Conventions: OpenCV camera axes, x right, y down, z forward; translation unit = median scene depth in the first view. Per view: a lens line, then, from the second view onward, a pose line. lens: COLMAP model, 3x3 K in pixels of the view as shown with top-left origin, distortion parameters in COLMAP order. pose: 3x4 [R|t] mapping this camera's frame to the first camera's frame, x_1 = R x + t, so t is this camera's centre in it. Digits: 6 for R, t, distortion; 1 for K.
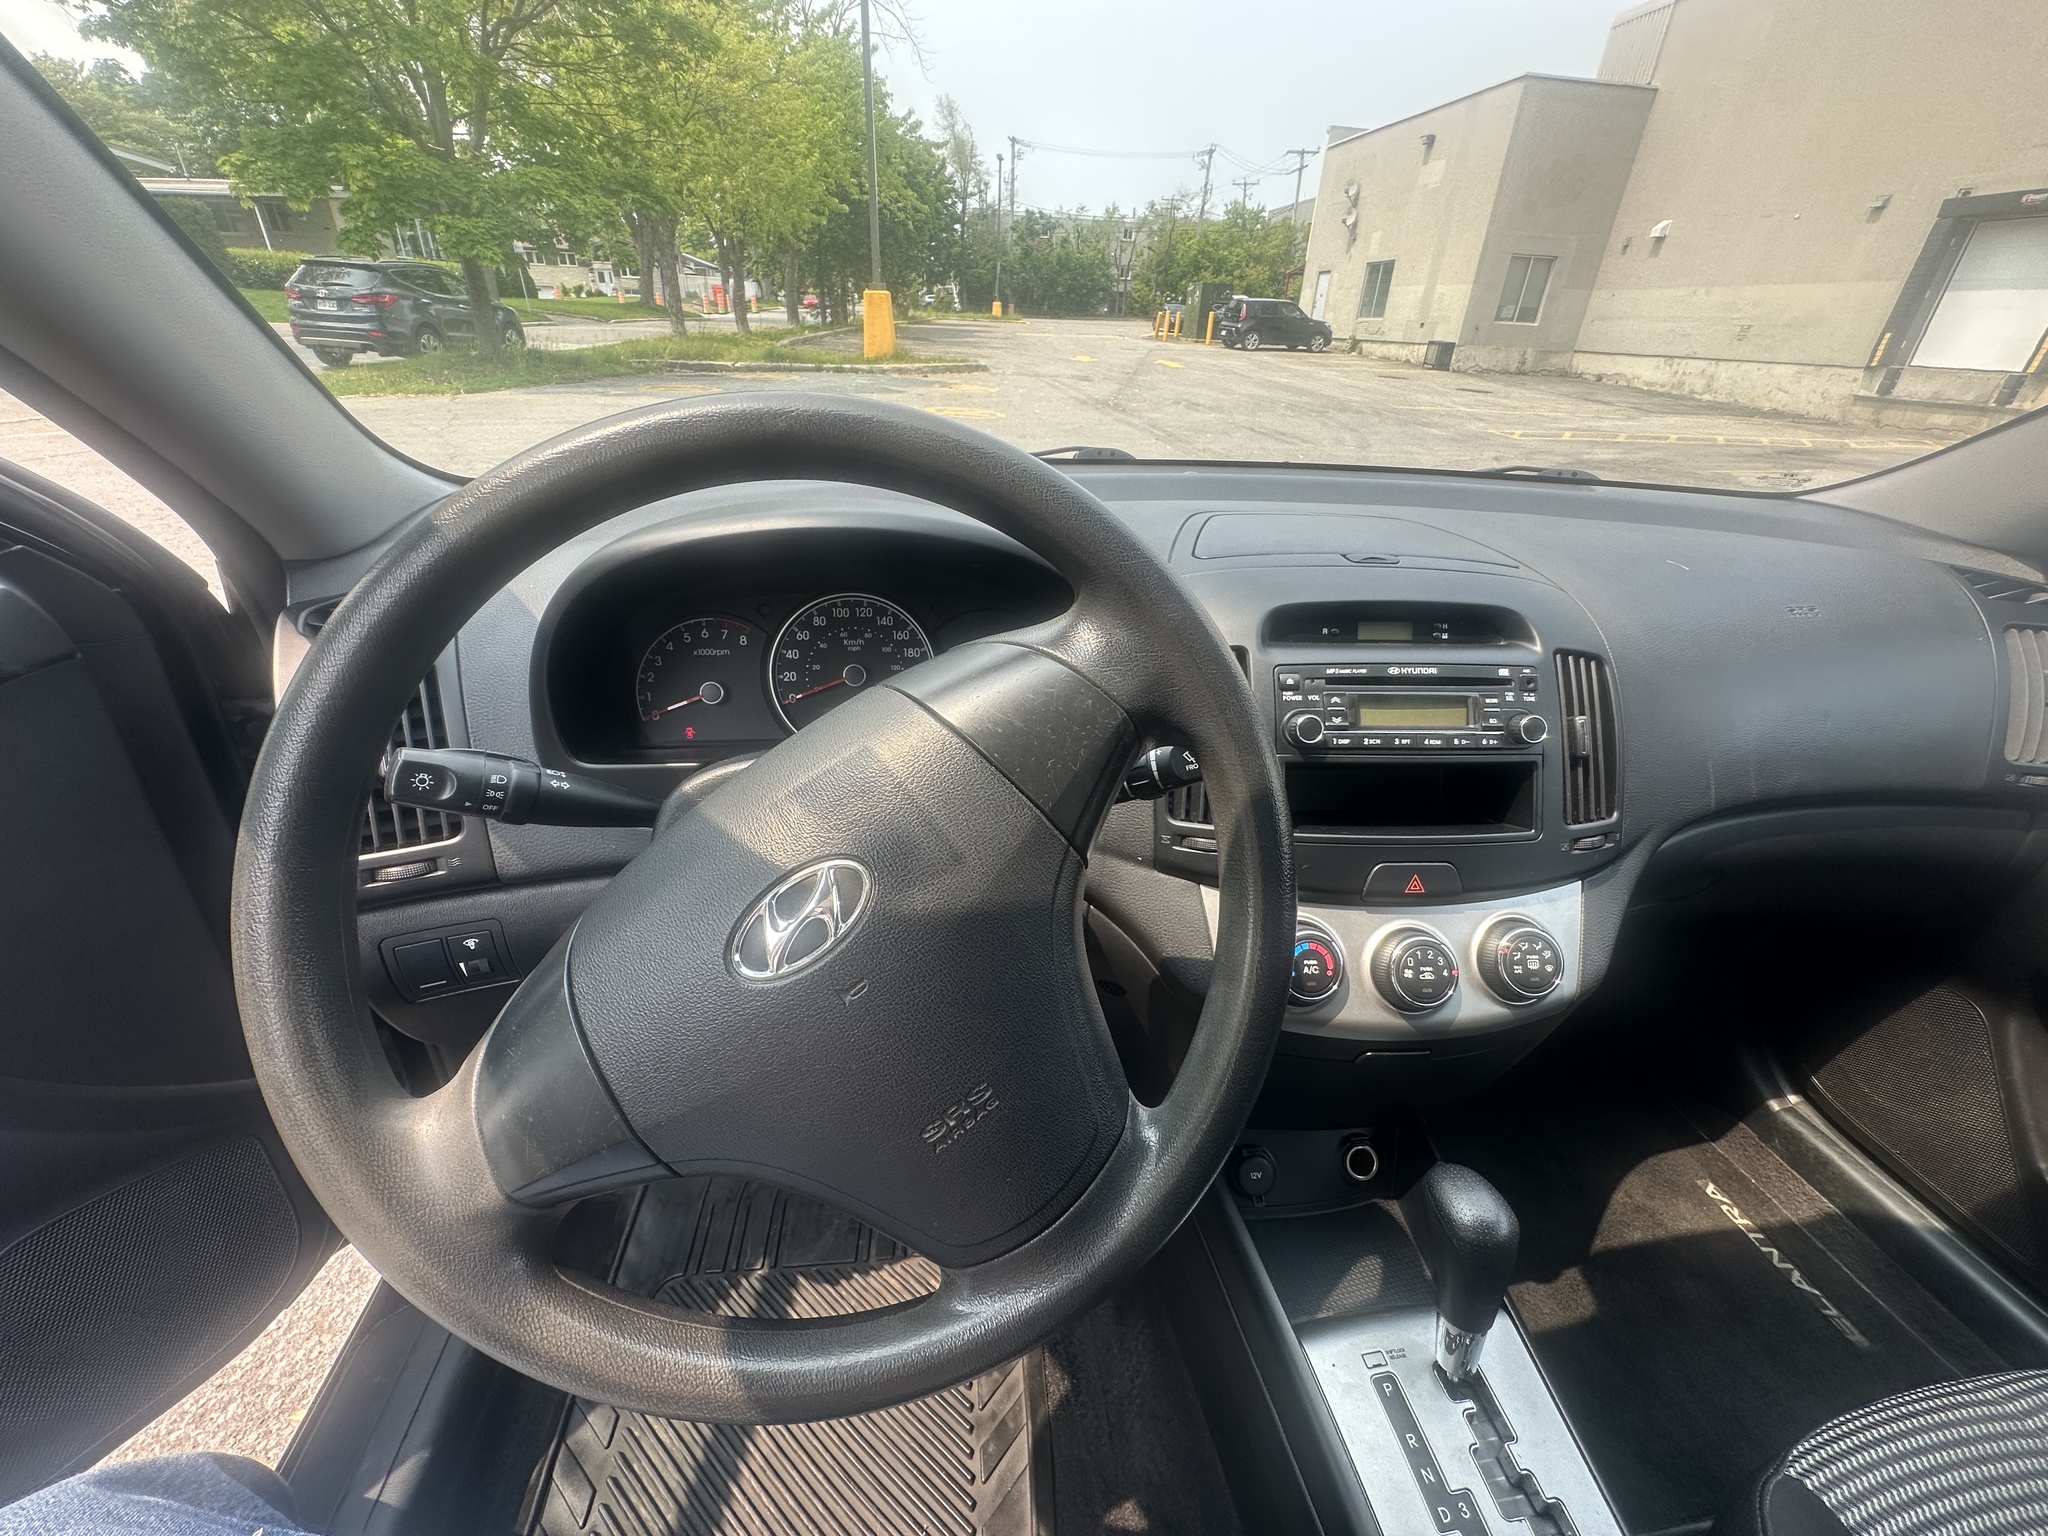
lens RADIAL K [[822.9, 0, 1024.0], [0, 822.9, 768.0], [0, 0, 1]] dist [-0.008079, 0.003511]
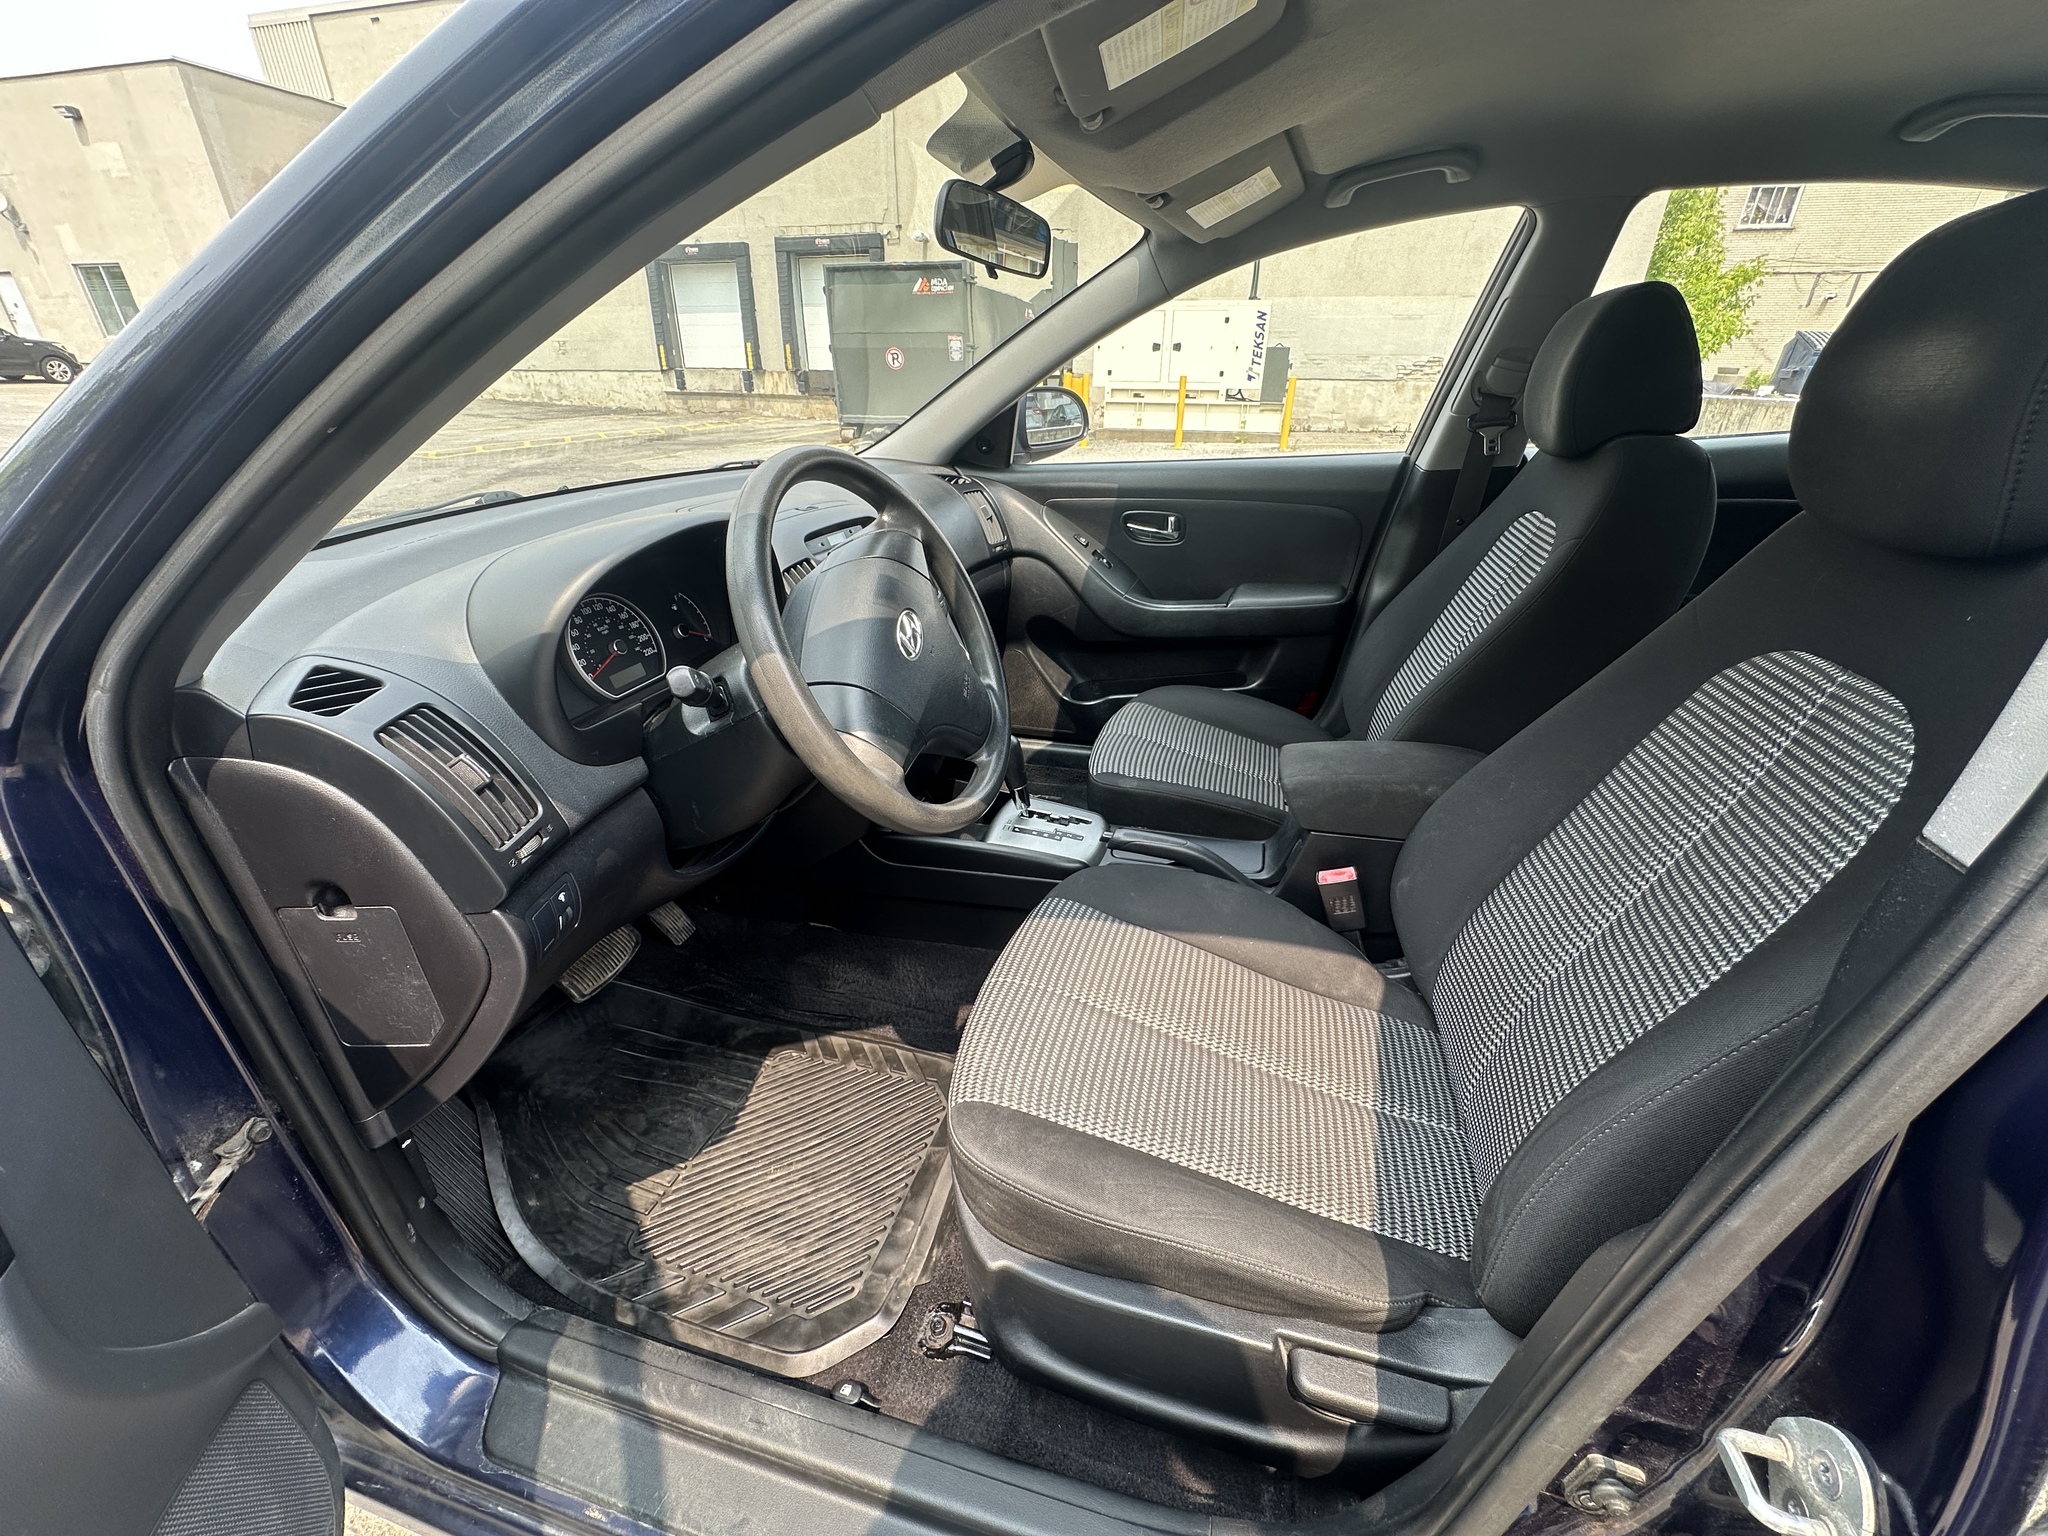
lens RADIAL K [[826.8, 0, 1024.0], [0, 826.8, 768.0], [0, 0, 1]] dist [-0.007607, 0.002029]
pose [[0.418612, -0.428984, 0.800460, -0.755259], [0.439894, 0.866884, 0.234532, 0.028819], [-0.794517, 0.253940, 0.551595, -0.206419]]
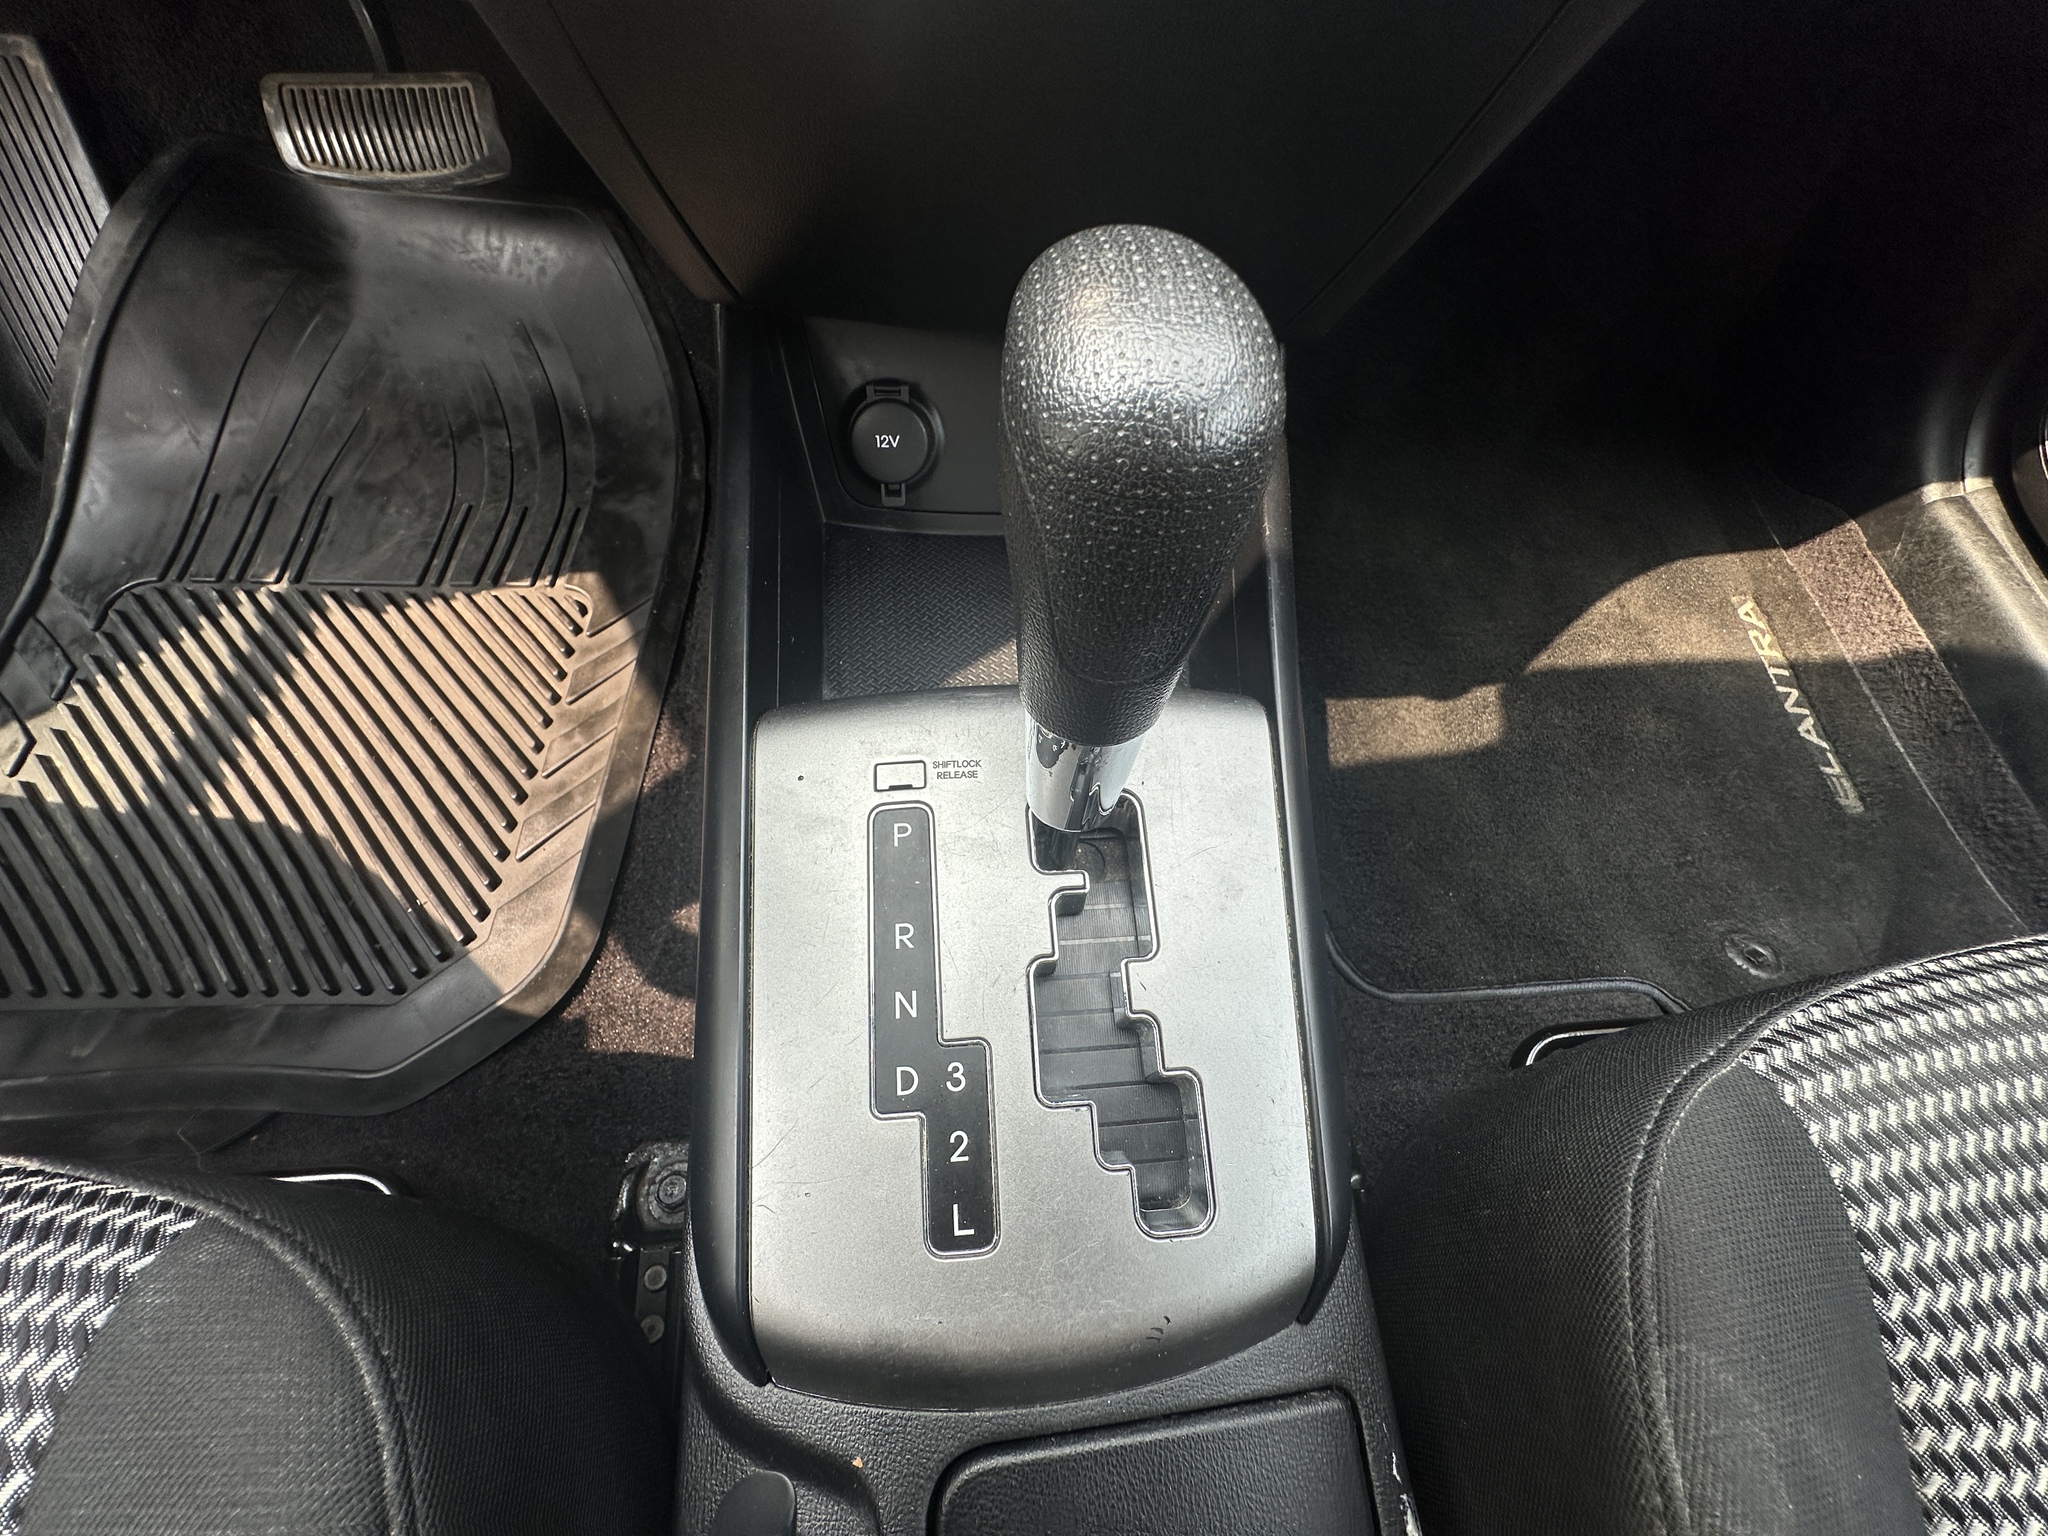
lens RADIAL K [[826.8, 0, 1024.0], [0, 826.8, 768.0], [0, 0, 1]] dist [-0.007607, 0.002029]
pose [[0.996420, 0.084505, -0.002385, 0.281610], [-0.065295, 0.787213, 0.613214, 0.259184], [0.053697, -0.610863, 0.789913, 0.382737]]
